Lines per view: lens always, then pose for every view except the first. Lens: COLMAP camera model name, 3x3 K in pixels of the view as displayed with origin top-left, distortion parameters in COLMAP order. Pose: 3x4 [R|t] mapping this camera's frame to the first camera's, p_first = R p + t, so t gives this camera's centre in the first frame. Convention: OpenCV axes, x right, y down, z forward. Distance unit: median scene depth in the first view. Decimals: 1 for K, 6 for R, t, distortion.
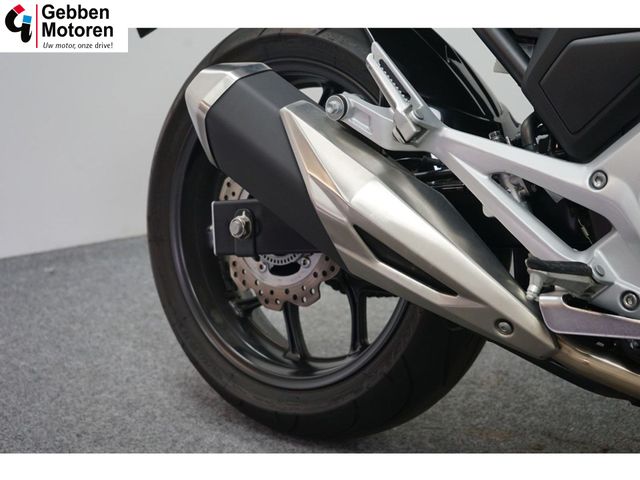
lens RADIAL K [[1221.4, 0, 319.2], [0, 1221.4, 239.7], [0, 0, 1]] dist [-0.081332, 0.000000]
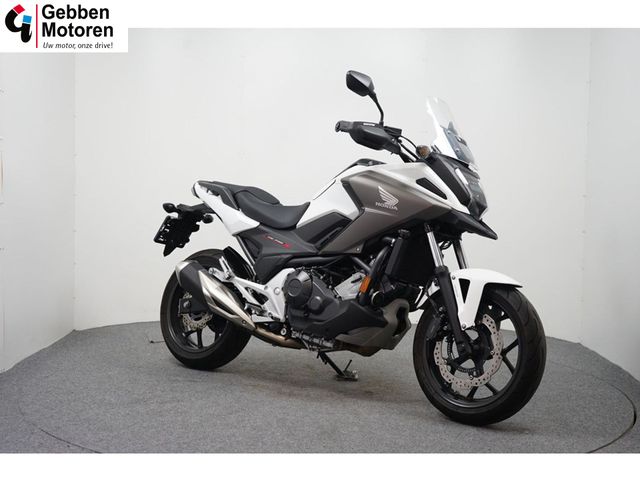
lens RADIAL K [[910.6, 0, 319.7], [0, 910.6, 239.4], [0, 0, 1]] dist [-0.009241, 0.000000]
pose [[0.996436, 0.077418, 0.033497, 0.282463], [-0.066556, 0.965525, -0.251659, 0.568926], [-0.051825, 0.248533, 0.967236, -2.143375]]
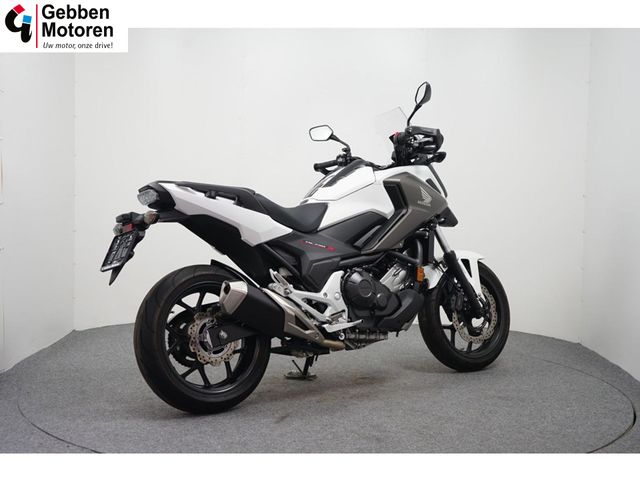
lens RADIAL K [[910.6, 0, 319.8], [0, 910.6, 239.8], [0, 0, 1]] dist [-0.009241, 0.000000]
pose [[0.227502, 0.003177, 0.973772, -2.686598], [0.277268, 0.958390, -0.067905, -0.022448], [-0.933470, 0.285444, 0.217155, 0.258337]]
